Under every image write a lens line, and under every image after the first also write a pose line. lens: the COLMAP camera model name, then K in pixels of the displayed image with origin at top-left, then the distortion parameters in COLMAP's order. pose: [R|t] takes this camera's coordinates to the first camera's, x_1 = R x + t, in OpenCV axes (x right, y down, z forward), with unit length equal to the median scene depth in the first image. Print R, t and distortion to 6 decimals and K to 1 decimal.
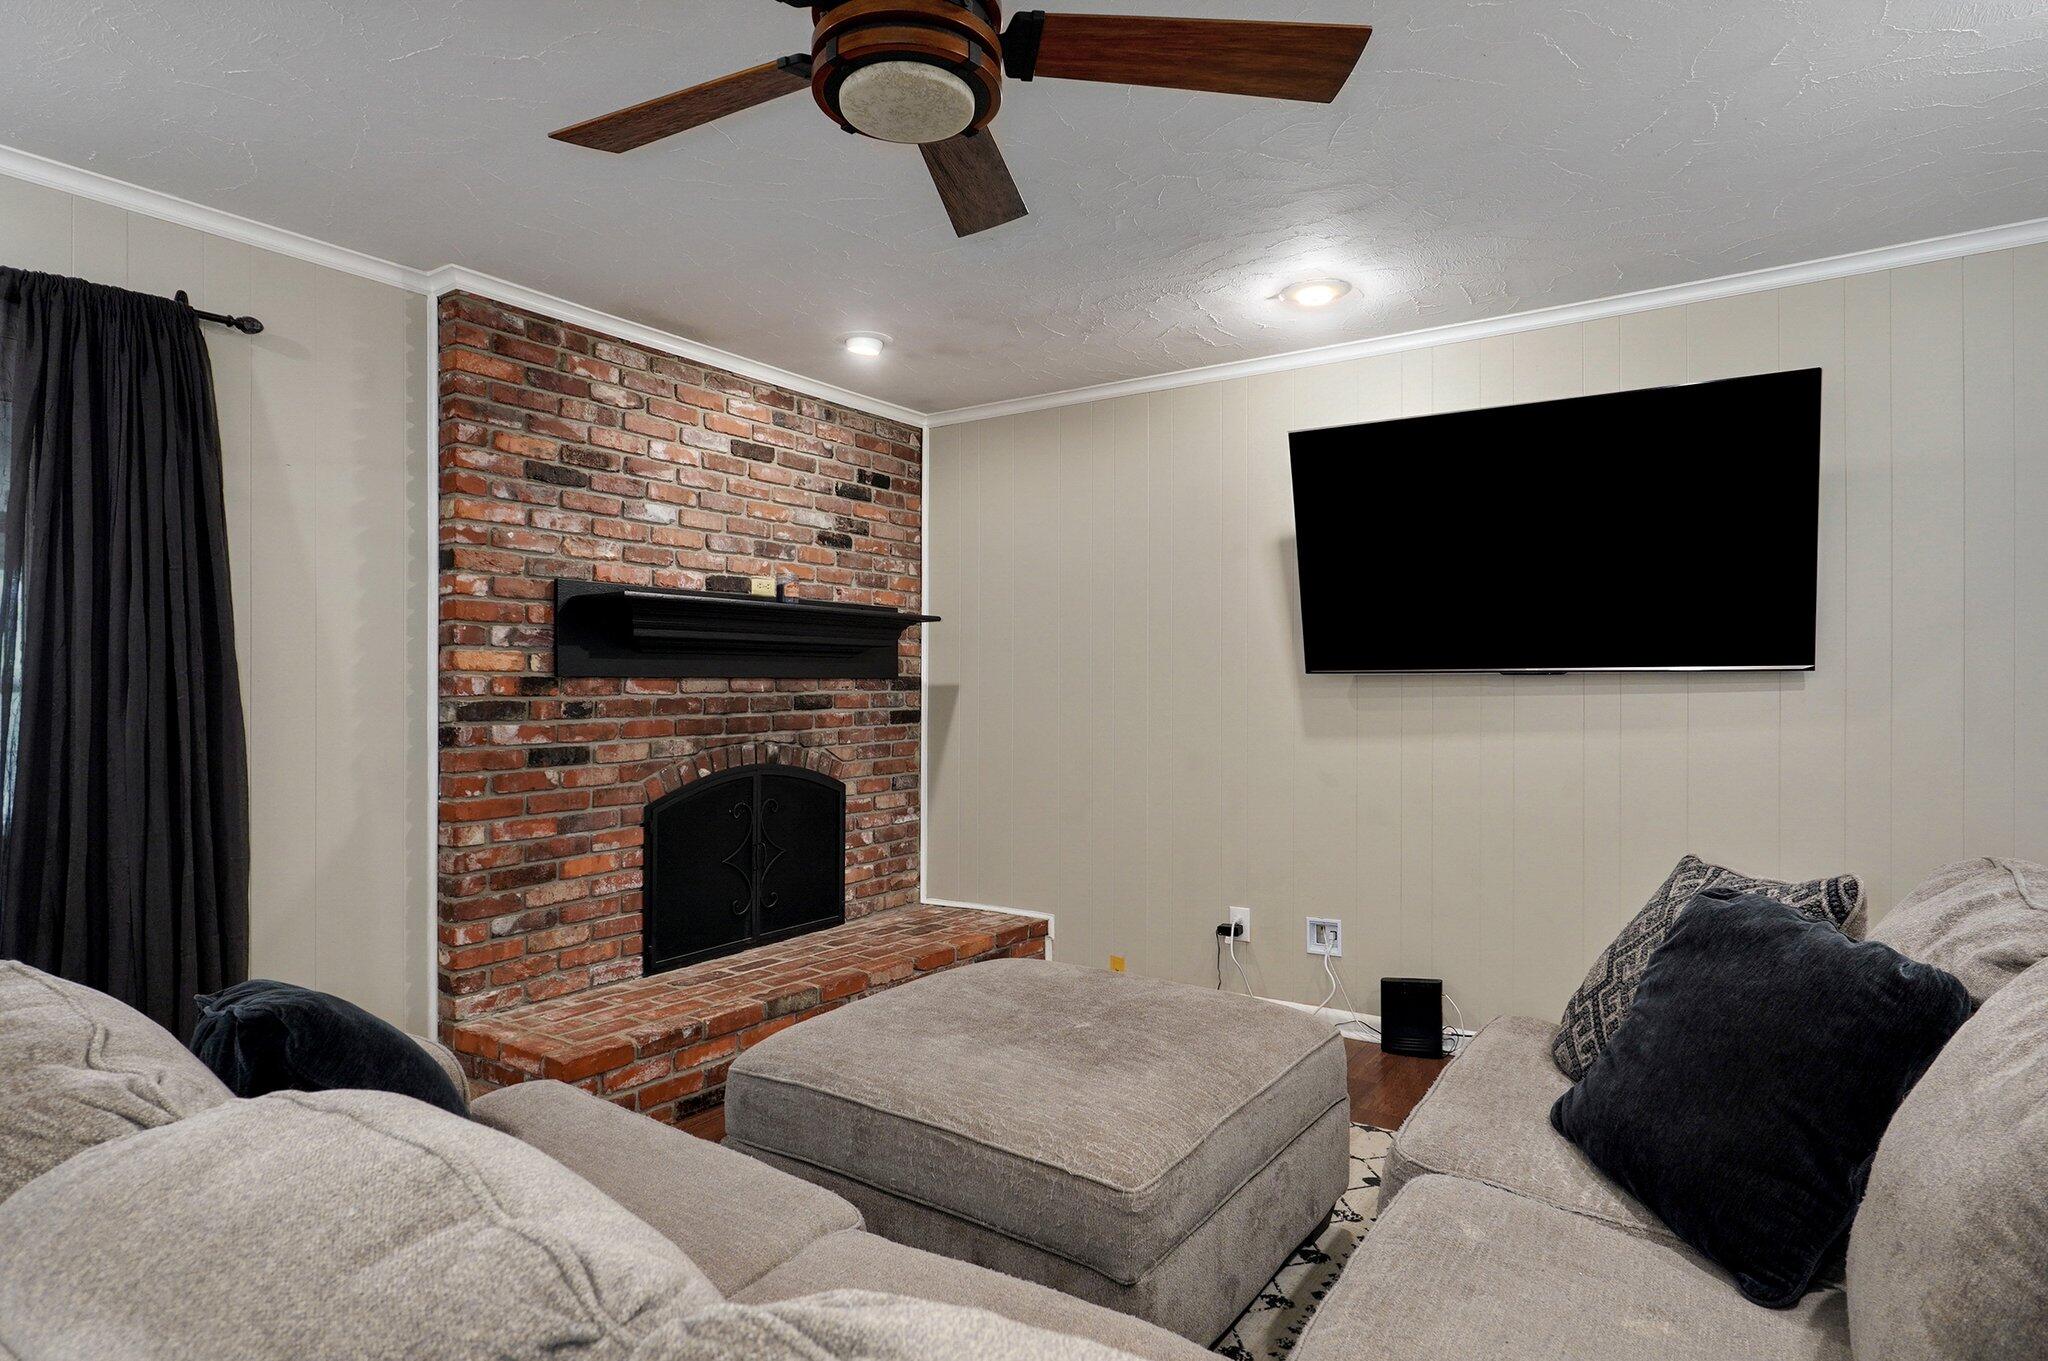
lens RADIAL K [[1122.1, 0, 1035.1], [0, 1122.1, 680.4], [0, 0, 1]] dist [0.002170, -0.000301]
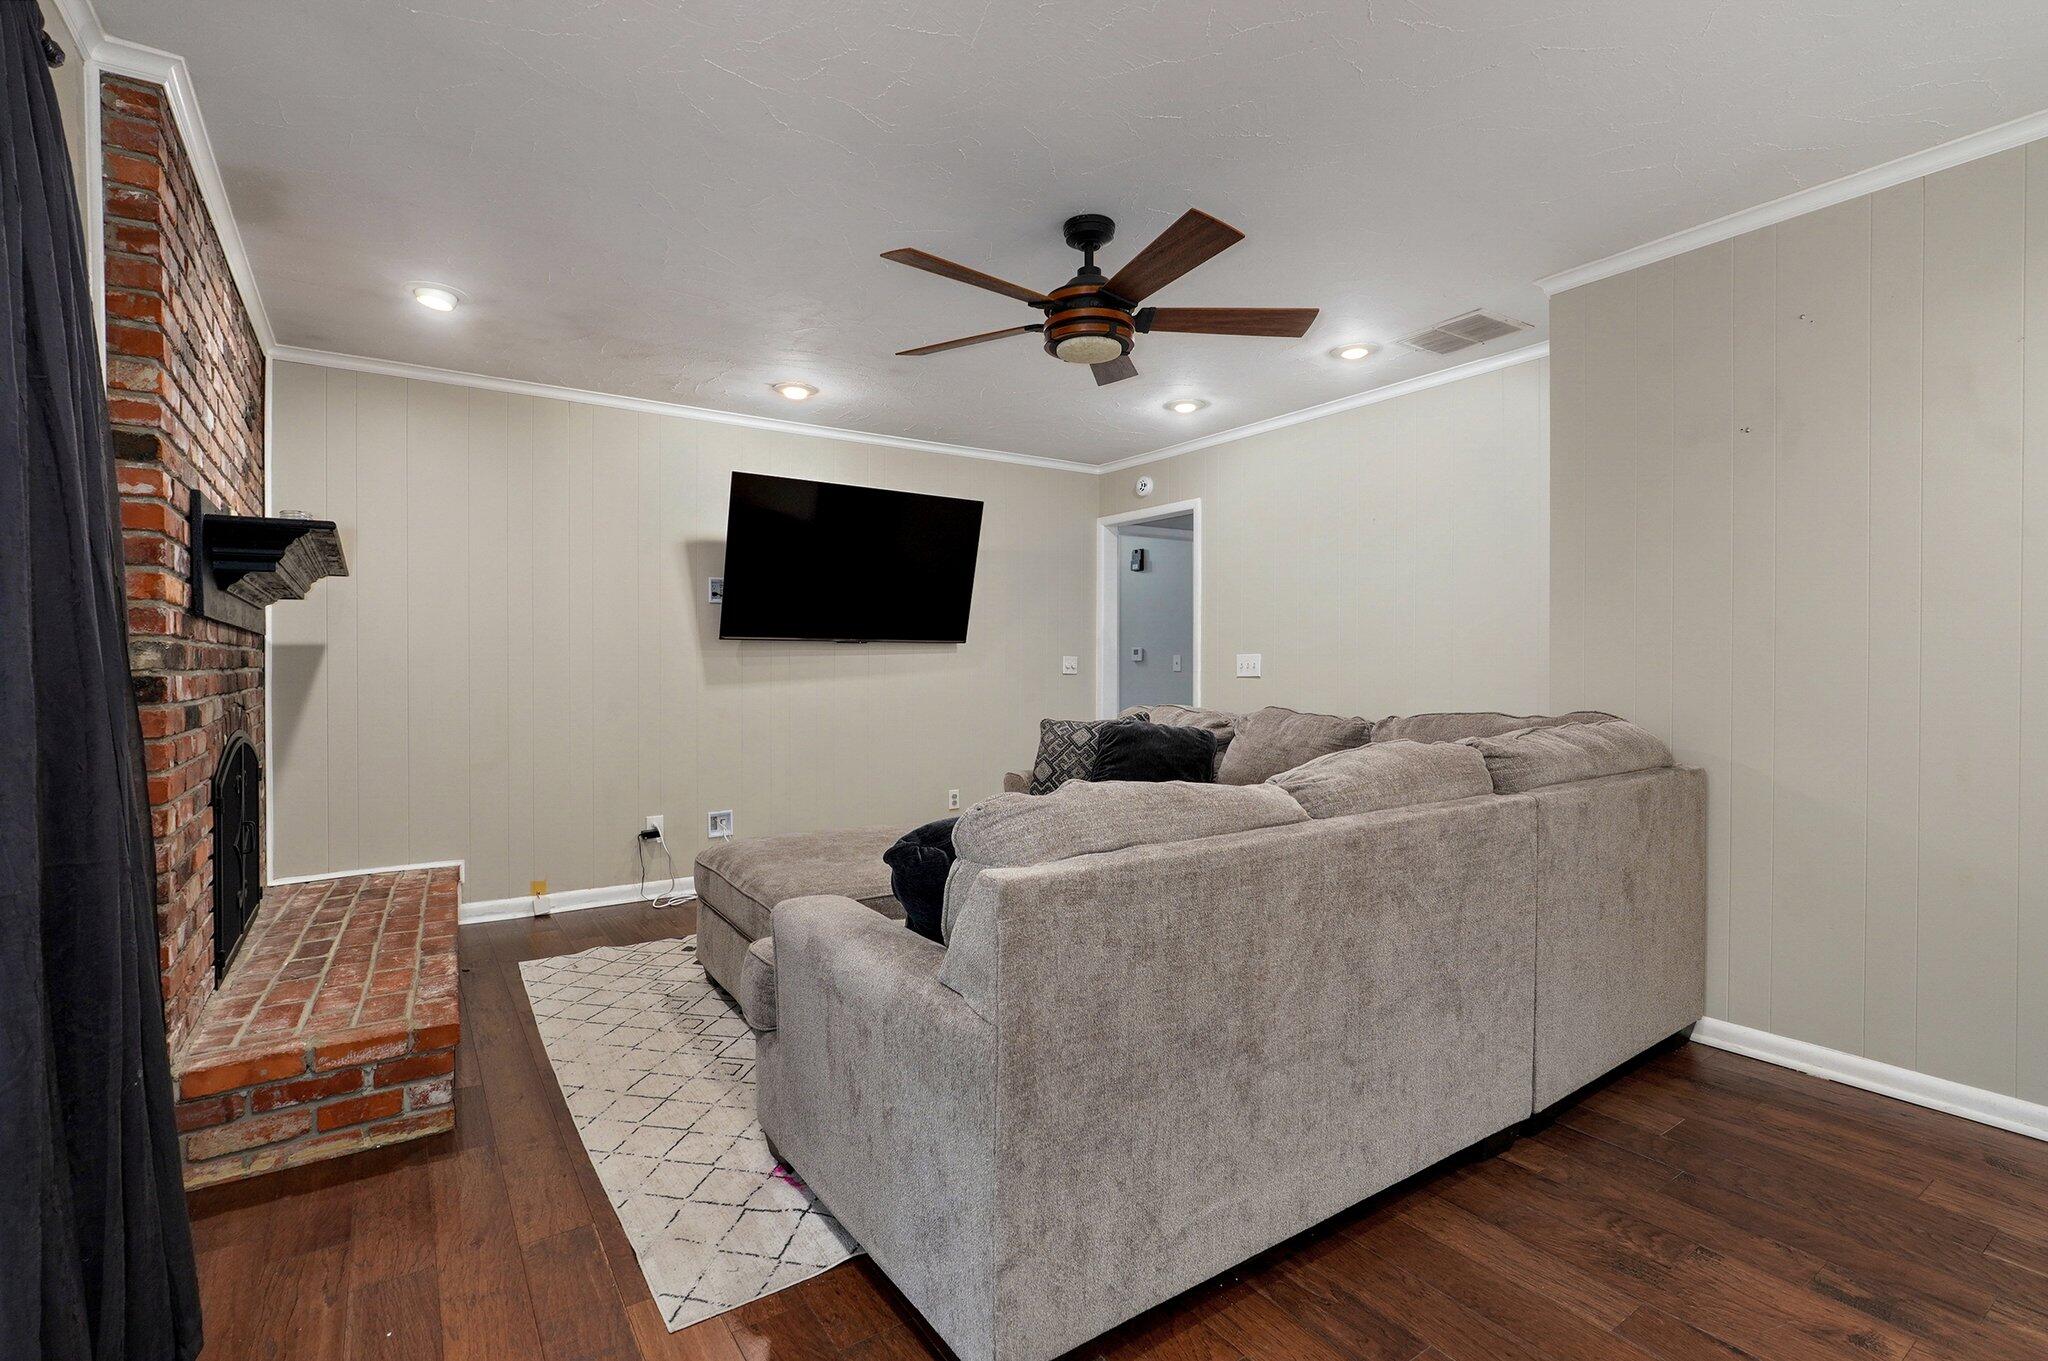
lens RADIAL K [[933.5, 0, 1025.0], [0, 933.5, 698.3], [0, 0, 1]] dist [-0.004362, 0.000649]
pose [[0.377414, -0.028085, 0.925619, -0.690964], [0.003319, 0.999575, 0.028976, 0.034697], [-0.926039, -0.007864, 0.377347, 0.194925]]
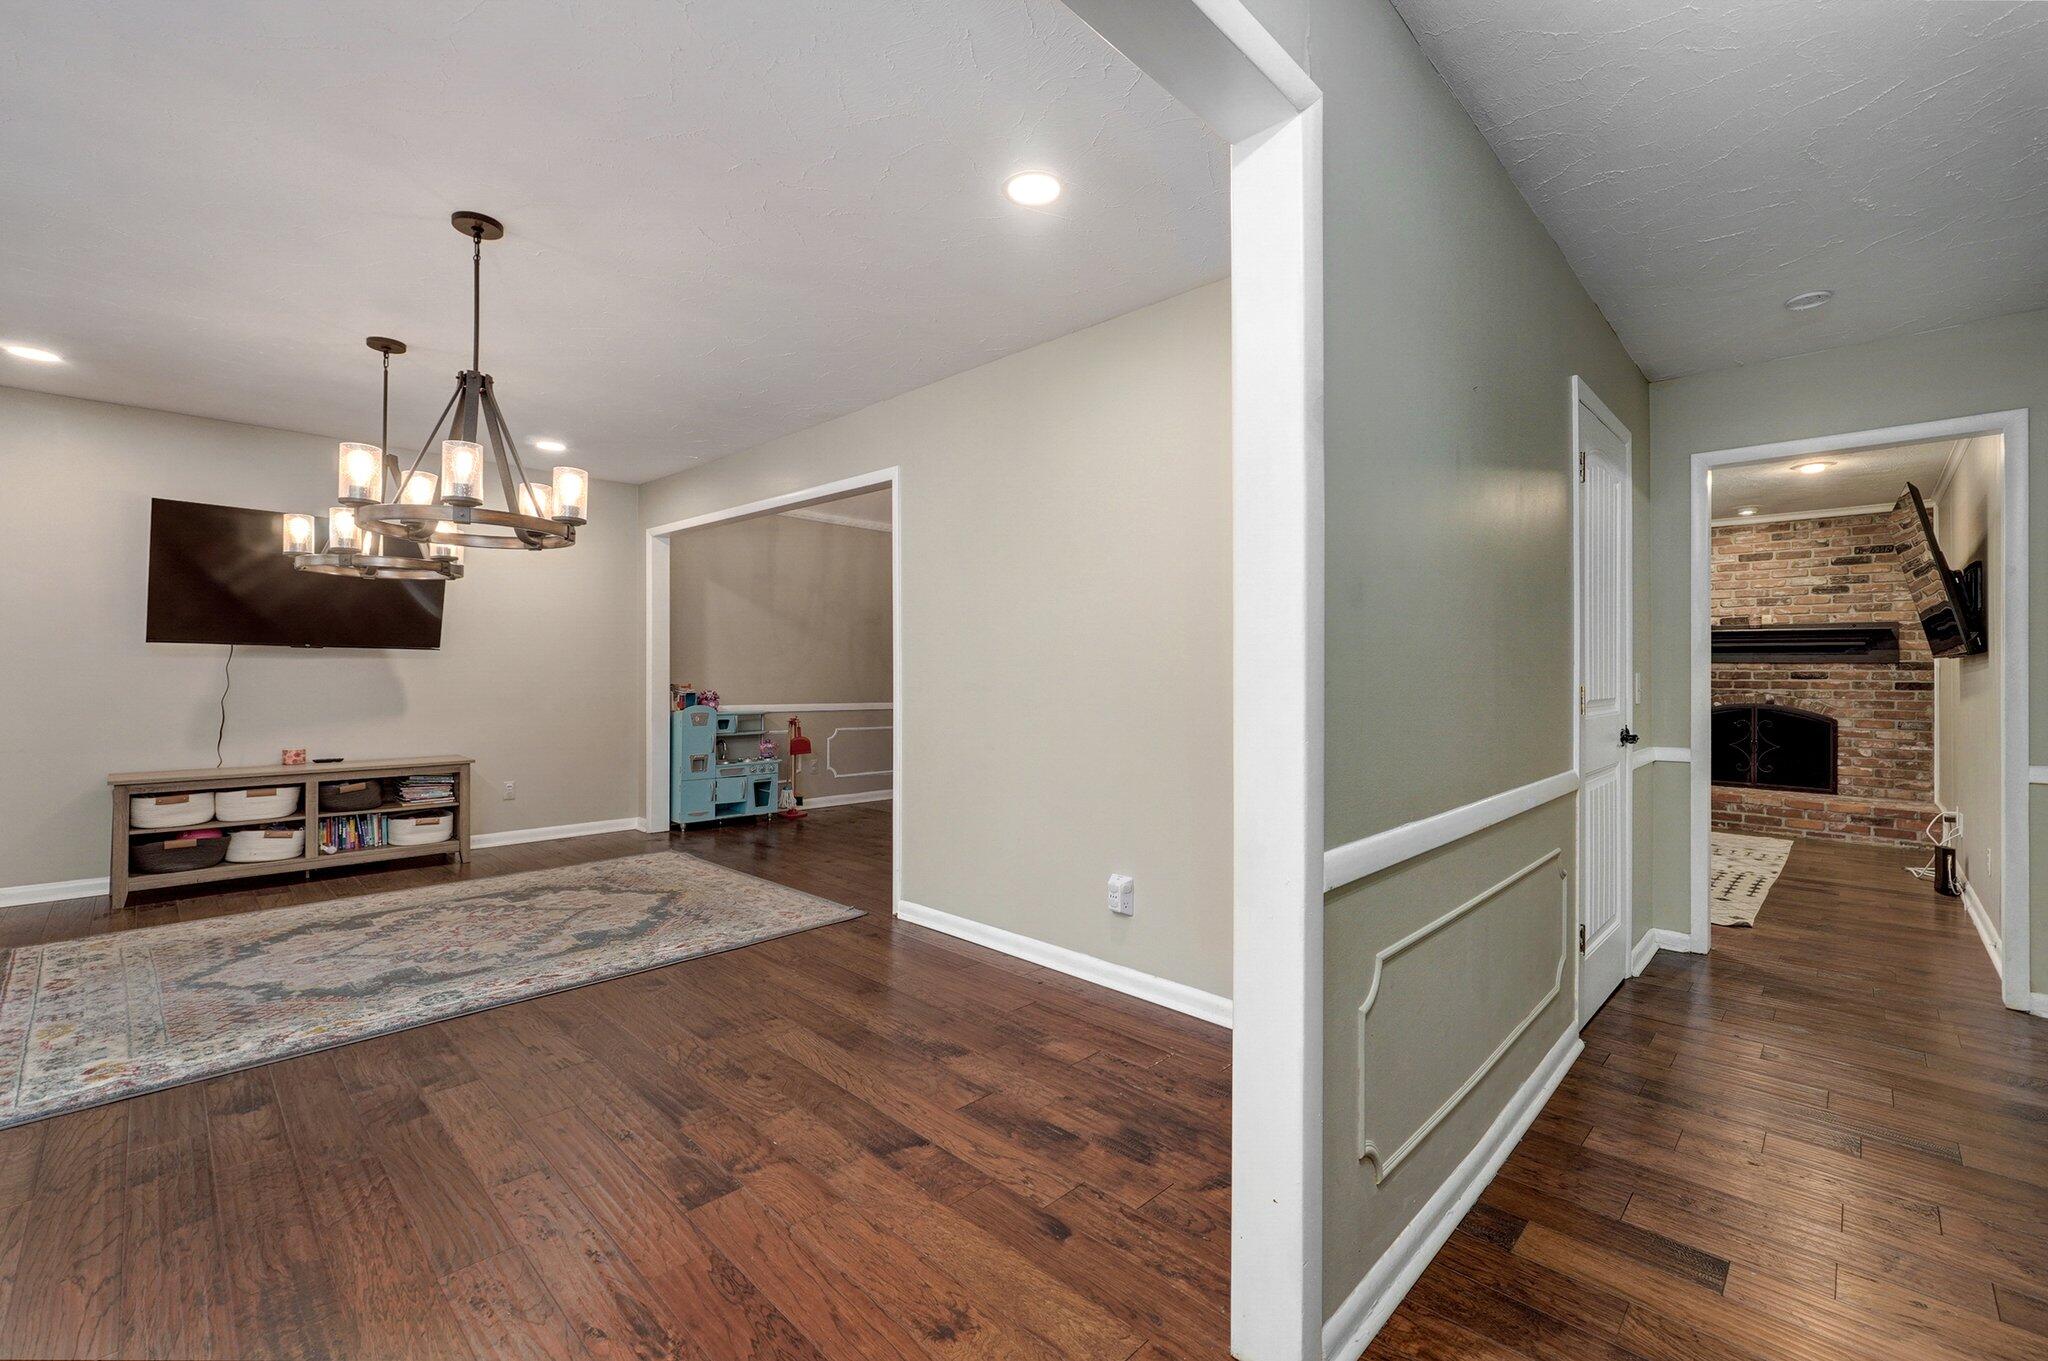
lens RADIAL K [[875.5, 0, 1043.1], [0, 875.5, 649.9], [0, 0, 1]] dist [0.003618, 0.000222]
pose [[-0.178946, -0.022861, -0.983593, 1.696088], [-0.004476, 0.999739, -0.022422, 0.016778], [0.983849, 0.000391, -0.179002, -0.037030]]
